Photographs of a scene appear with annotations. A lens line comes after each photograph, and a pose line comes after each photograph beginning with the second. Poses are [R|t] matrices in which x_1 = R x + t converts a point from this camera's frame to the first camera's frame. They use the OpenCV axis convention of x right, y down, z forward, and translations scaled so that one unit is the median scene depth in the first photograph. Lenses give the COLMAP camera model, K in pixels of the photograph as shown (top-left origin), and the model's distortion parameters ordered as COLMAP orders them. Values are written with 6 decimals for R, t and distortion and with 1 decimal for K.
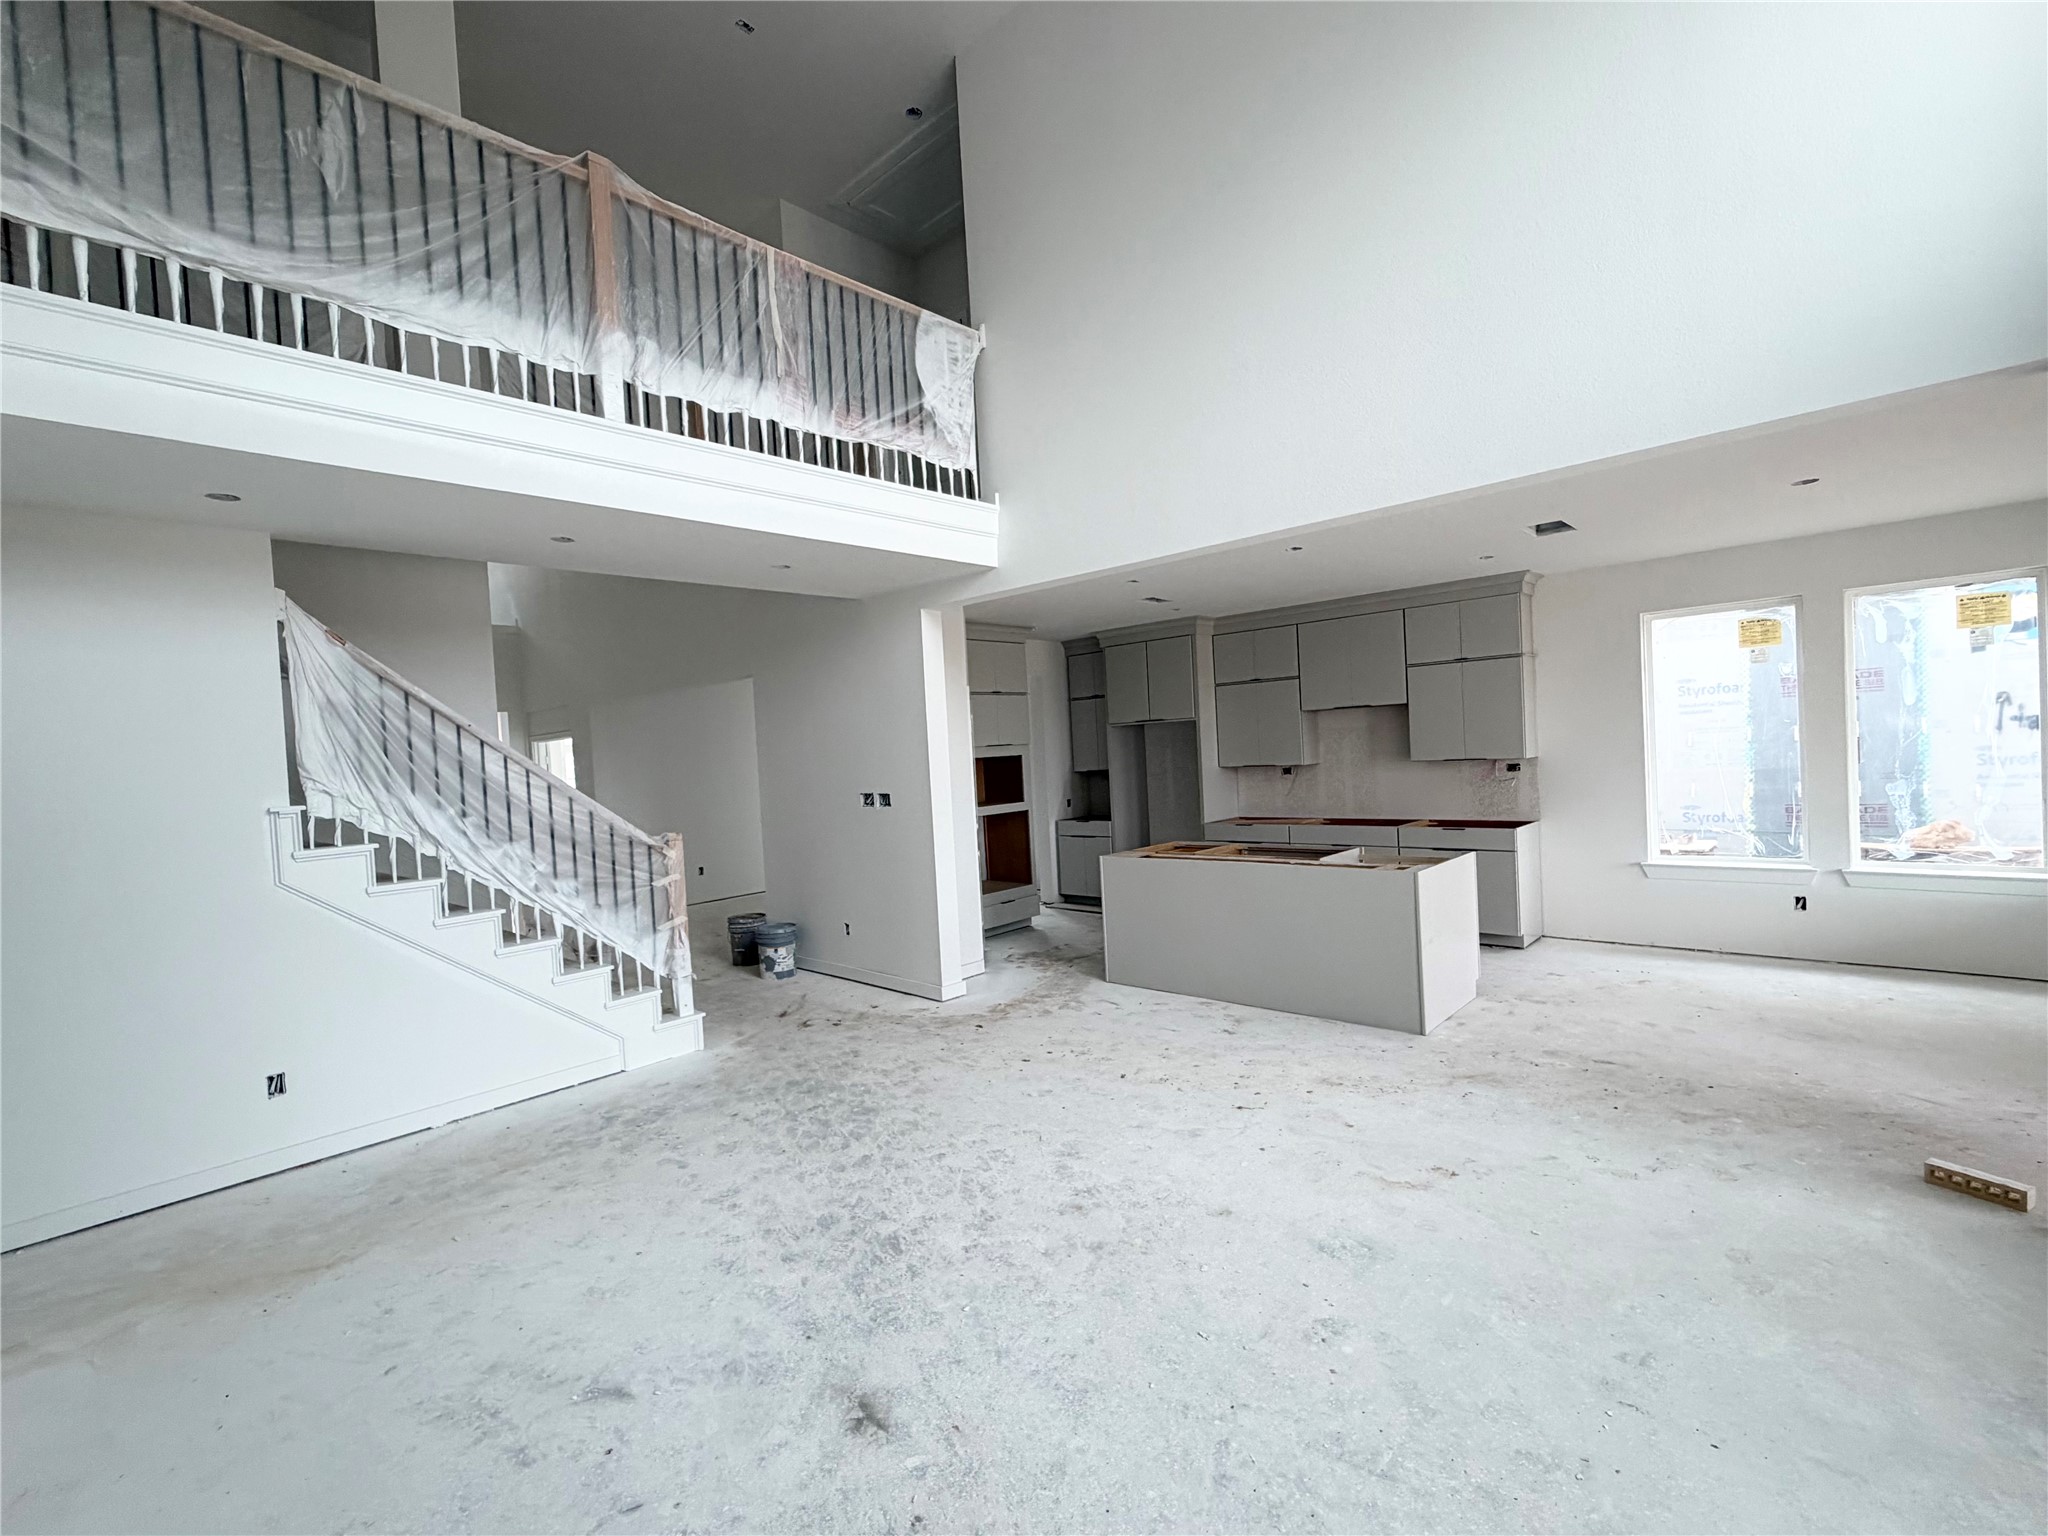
lens RADIAL K [[891.4, 0, 1024.0], [0, 891.4, 768.0], [0, 0, 1]] dist [-0.000311, 0.000013]
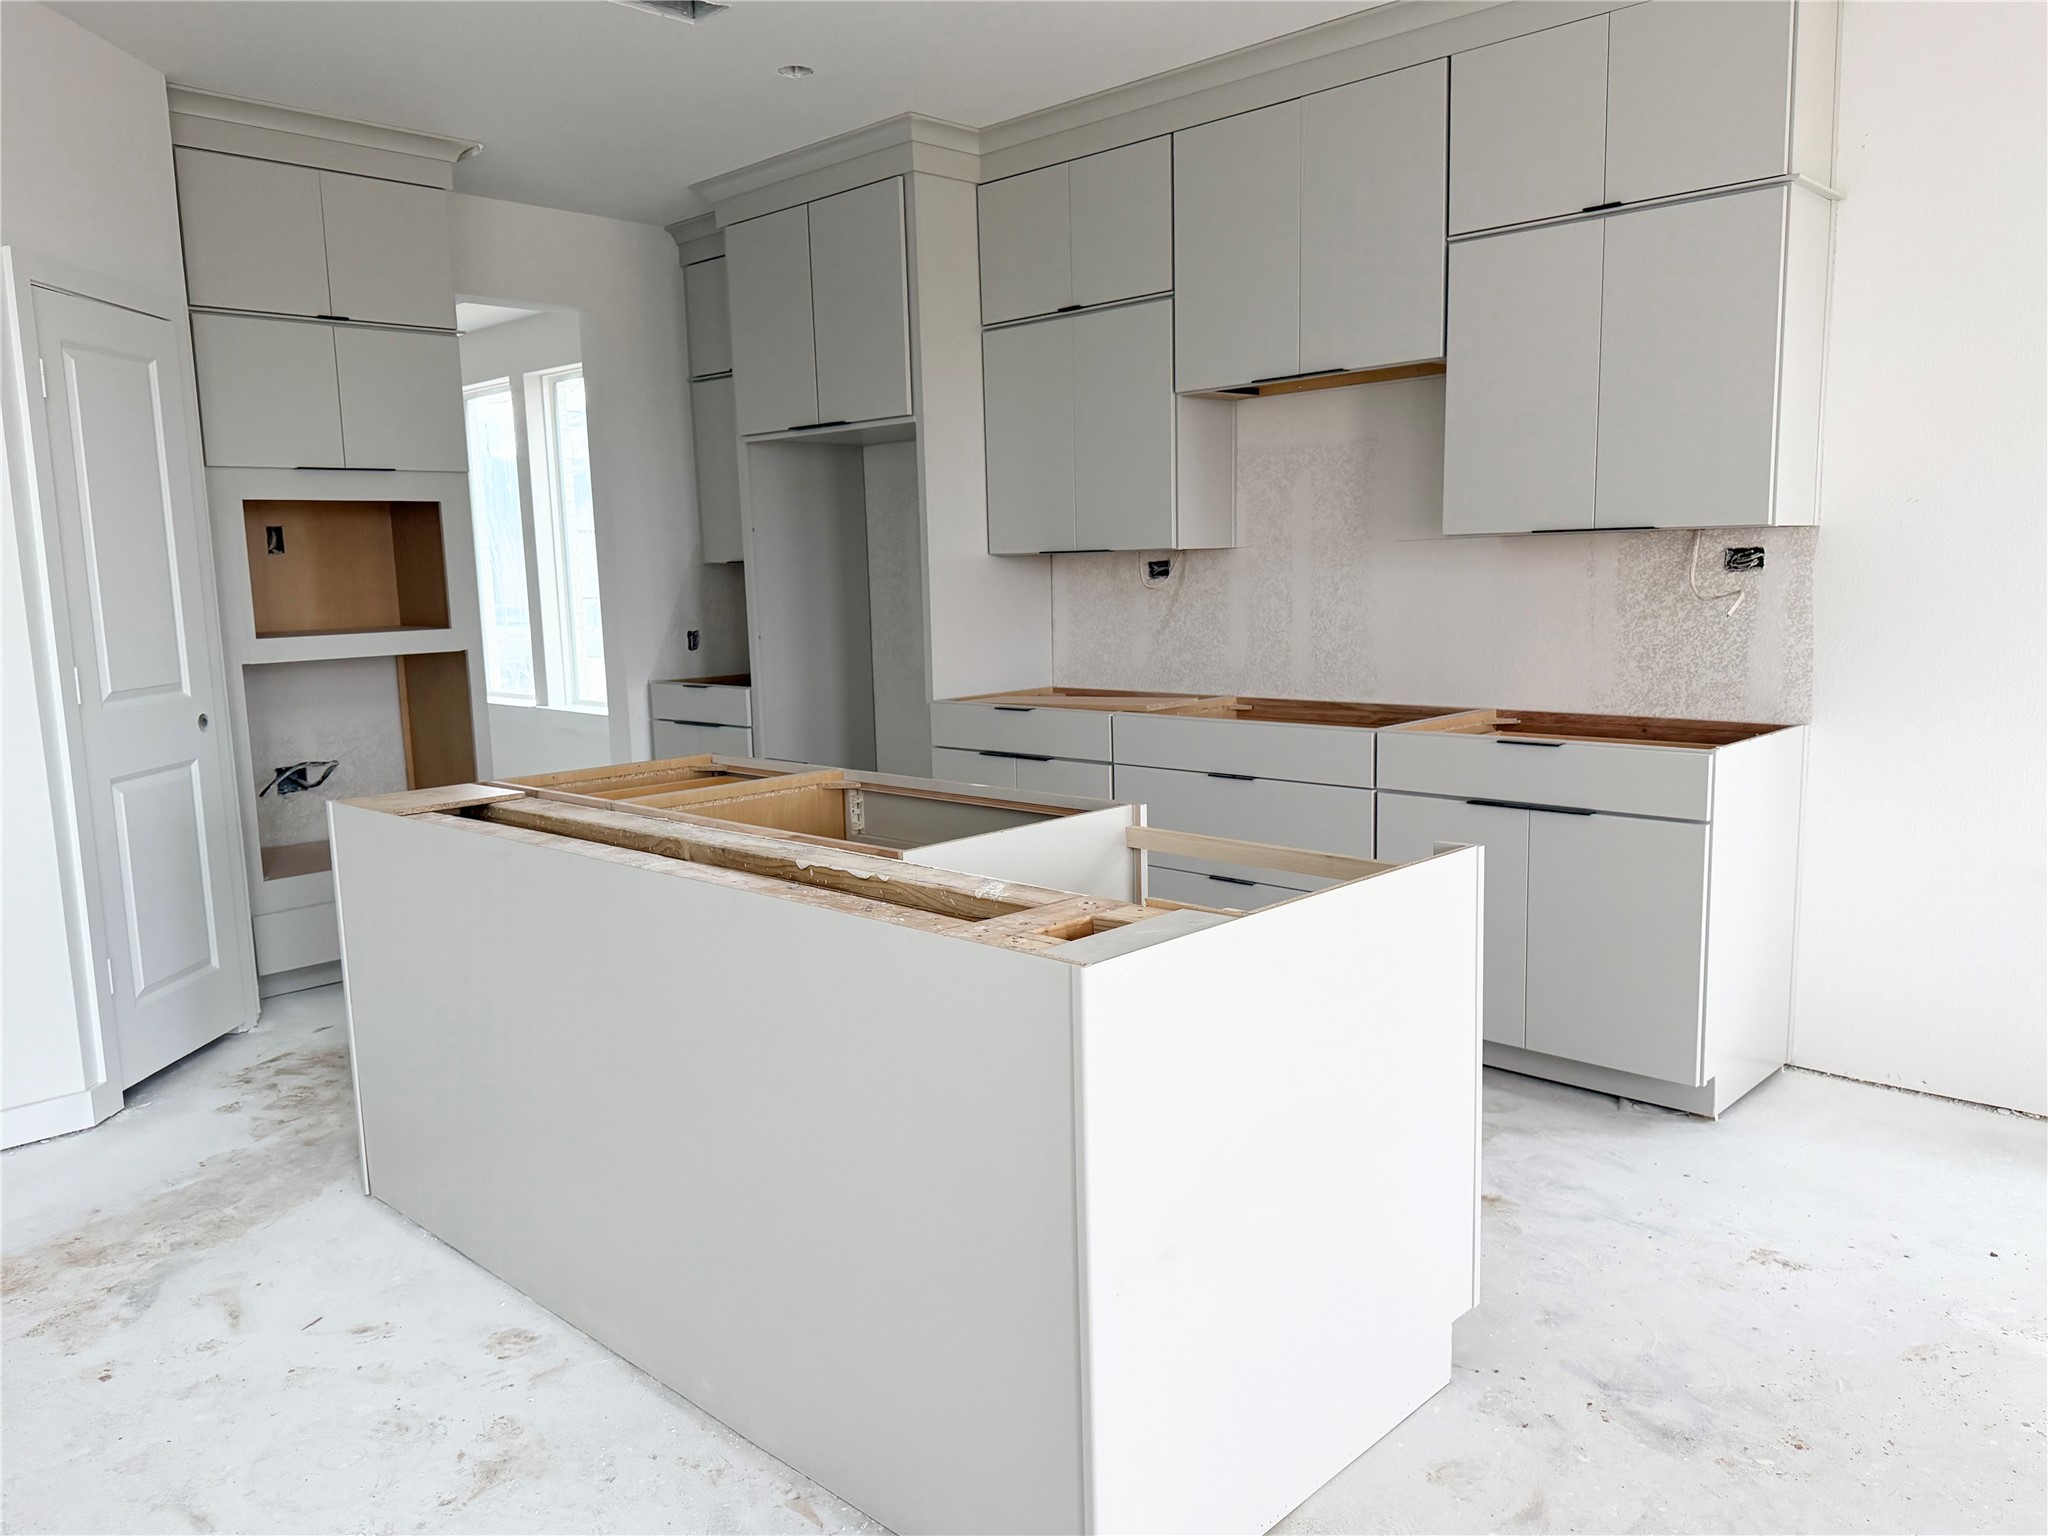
lens RADIAL K [[1510.5, 0, 1024.0], [0, 1510.5, 768.0], [0, 0, 1]] dist [0.007107, -0.003612]
pose [[0.999536, 0.030382, -0.002270, 0.295495], [-0.029935, 0.993210, 0.112421, 0.021437], [0.005671, -0.112301, 0.993658, 0.448231]]
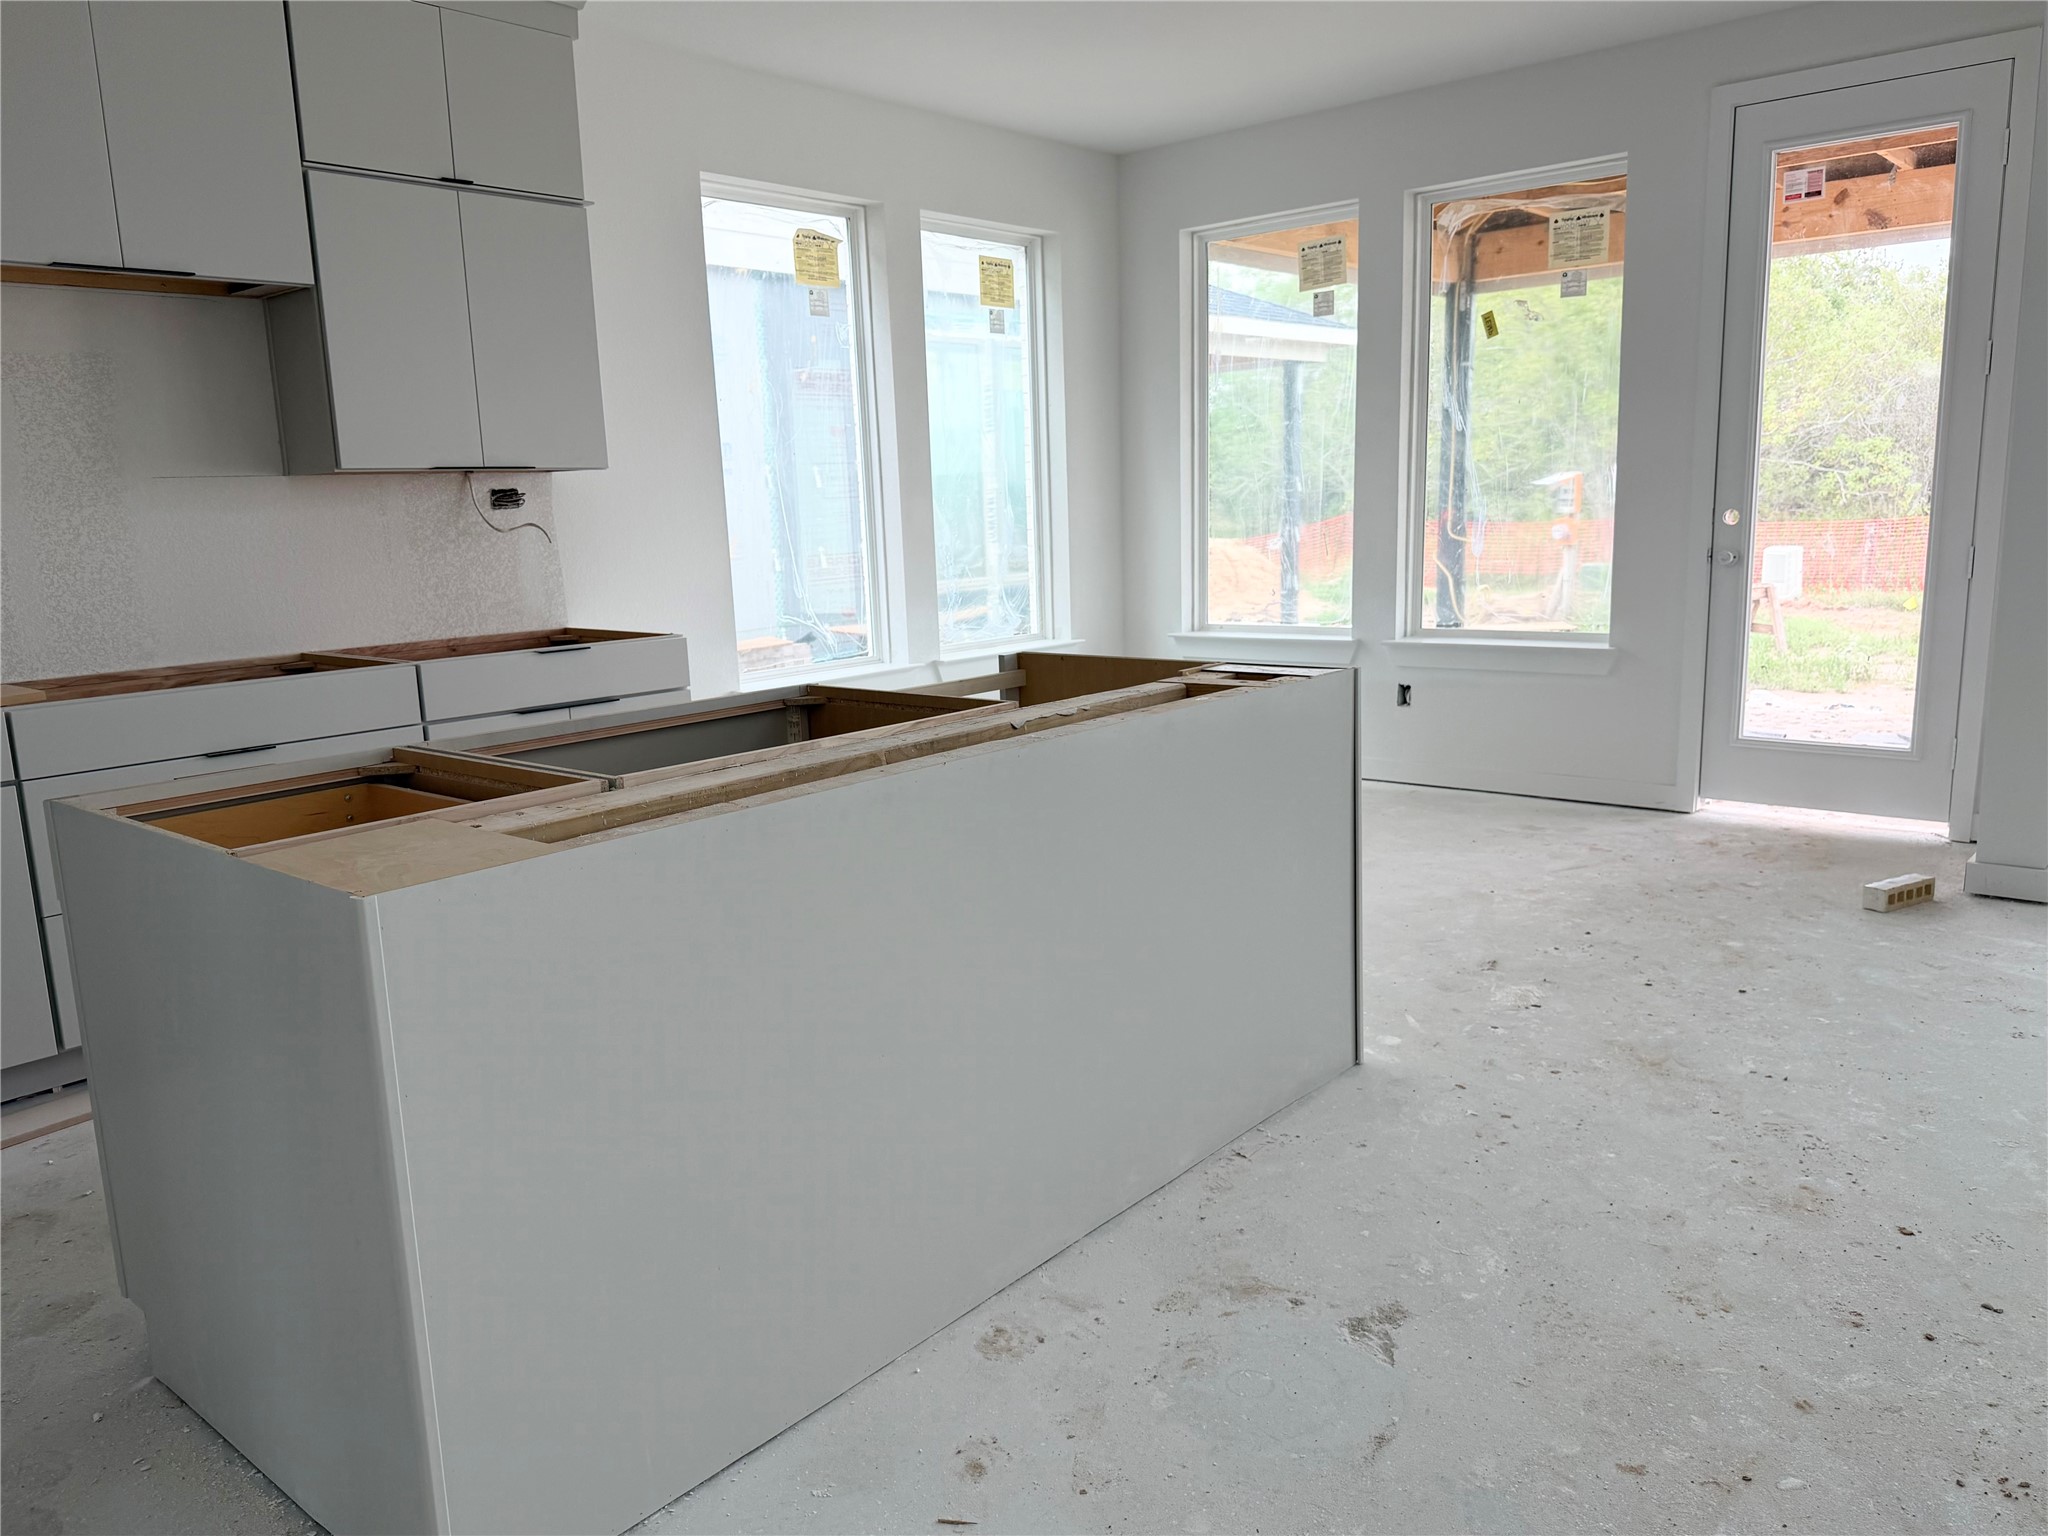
lens RADIAL K [[1510.5, 0, 1024.0], [0, 1510.5, 768.0], [0, 0, 1]] dist [0.007107, -0.003612]
pose [[-0.053172, -0.123393, 0.990932, -0.152057], [0.052692, 0.990607, 0.126179, 0.046661], [-0.997194, 0.058923, -0.046171, 0.822659]]
